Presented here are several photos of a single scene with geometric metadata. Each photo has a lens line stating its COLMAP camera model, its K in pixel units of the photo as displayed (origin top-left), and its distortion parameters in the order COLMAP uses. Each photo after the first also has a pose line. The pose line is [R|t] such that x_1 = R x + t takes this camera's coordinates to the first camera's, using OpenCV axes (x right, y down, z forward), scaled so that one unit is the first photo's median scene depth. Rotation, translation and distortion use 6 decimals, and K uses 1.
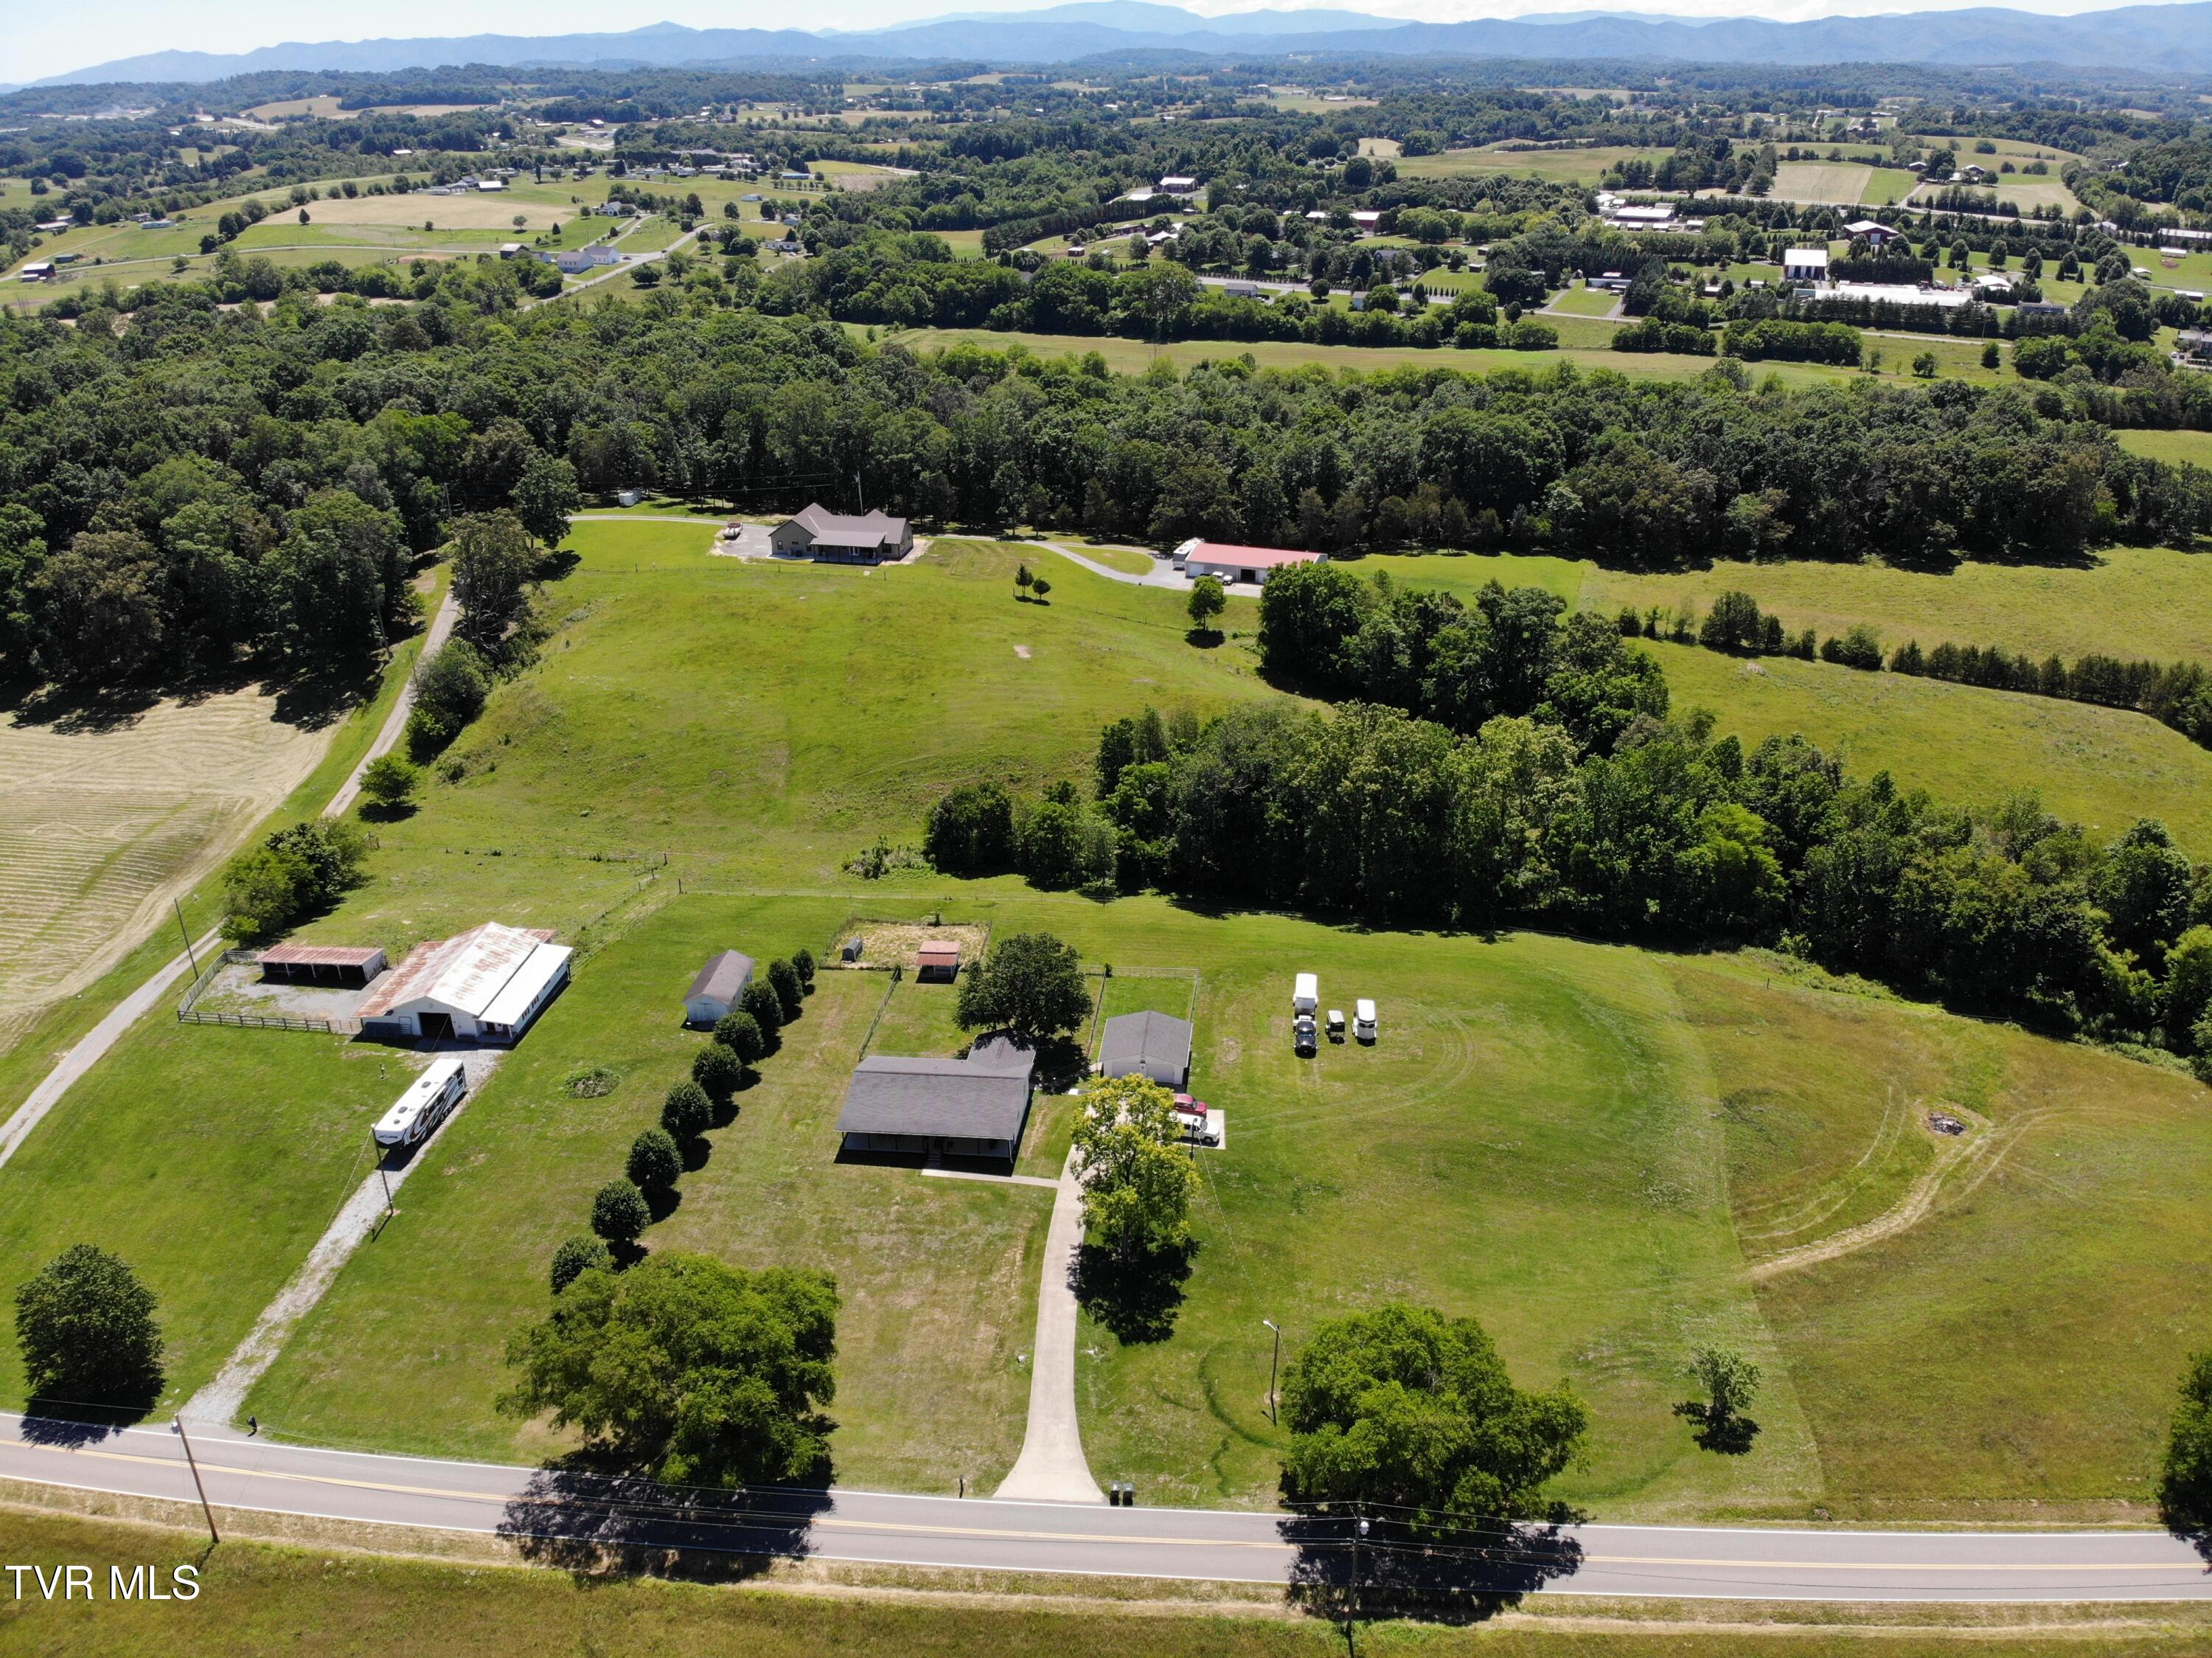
lens RADIAL K [[1613.5, 0, 1103.1], [0, 1613.5, 835.2], [0, 0, 1]] dist [0.042081, -0.131237]
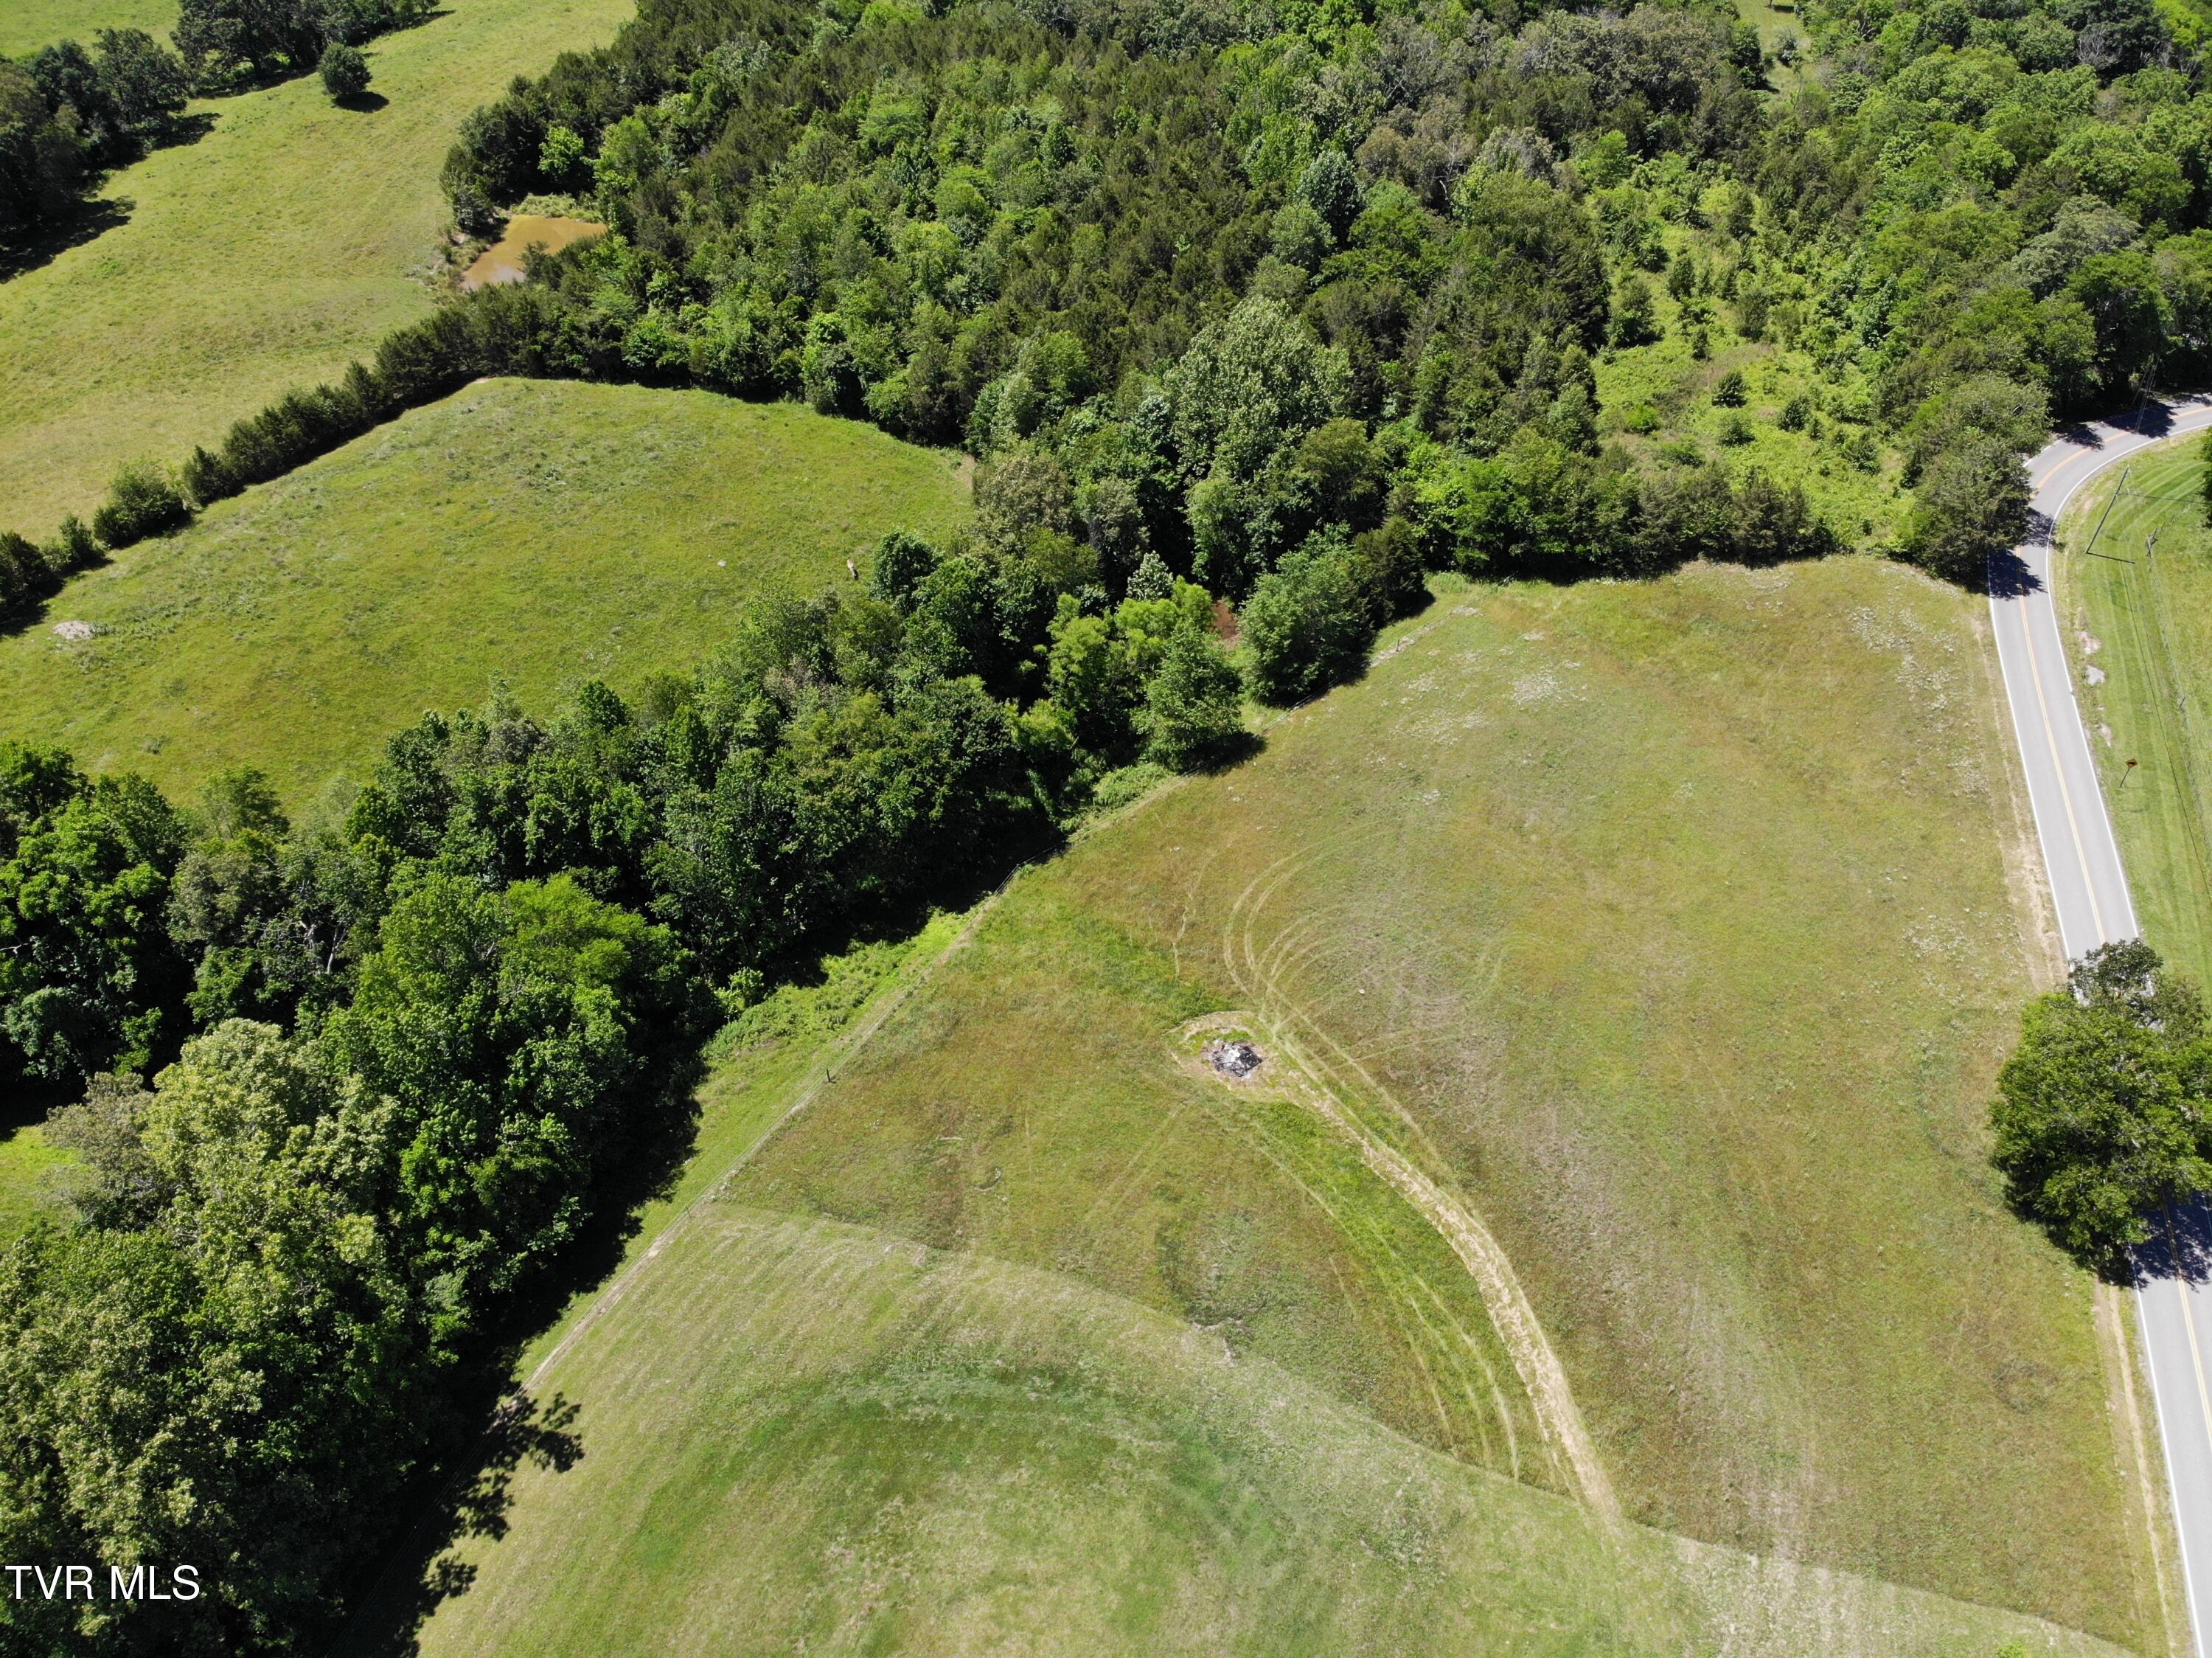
lens RADIAL K [[1603.4, 0, 1112.0], [0, 1603.4, 841.4], [0, 0, 1]] dist [0.068563, -0.165535]
pose [[0.223873, -0.657782, 0.719168, 0.012472], [0.429234, 0.729025, 0.533180, -0.066220], [-0.875008, 0.189327, 0.445551, 0.156279]]
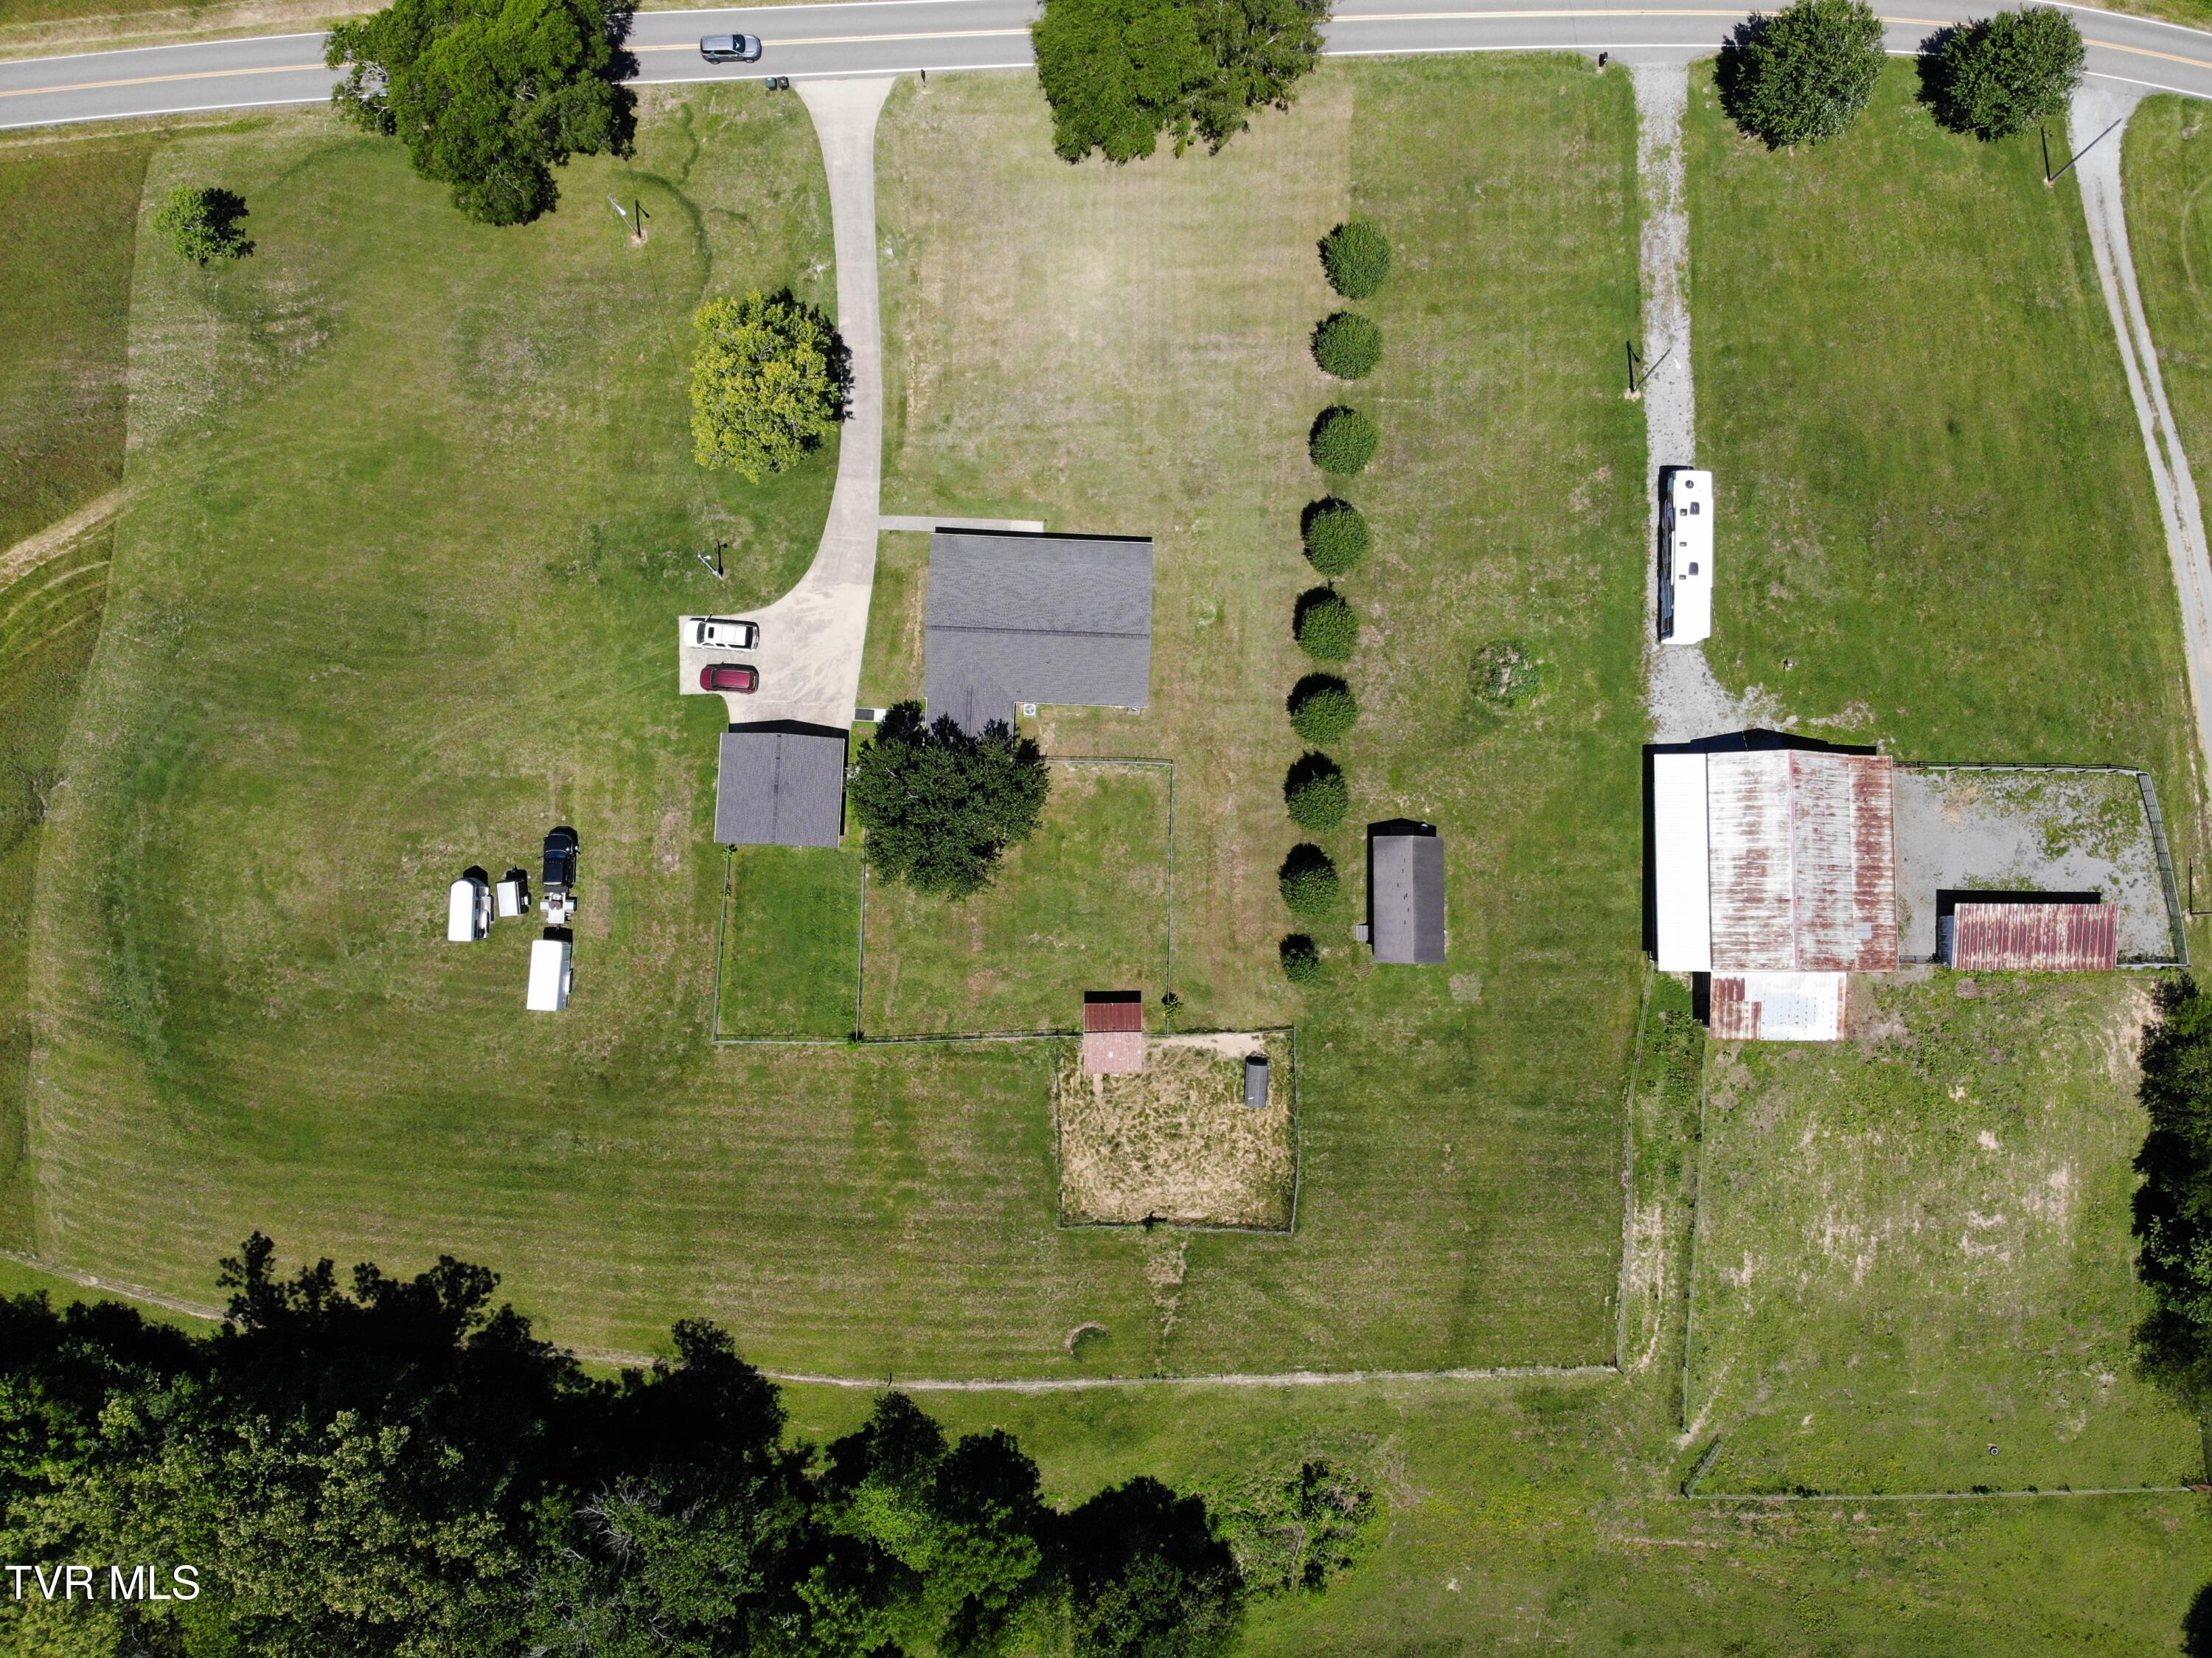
lens RADIAL K [[1612.0, 0, 1106.0], [0, 1612.0, 829.0], [0, 0, 1]] dist [0.066165, -0.172650]
pose [[-0.997214, 0.074486, -0.003996, -0.025584], [-0.029963, -0.350946, 0.935916, -0.122800], [0.068310, 0.933428, 0.352200, 0.167181]]
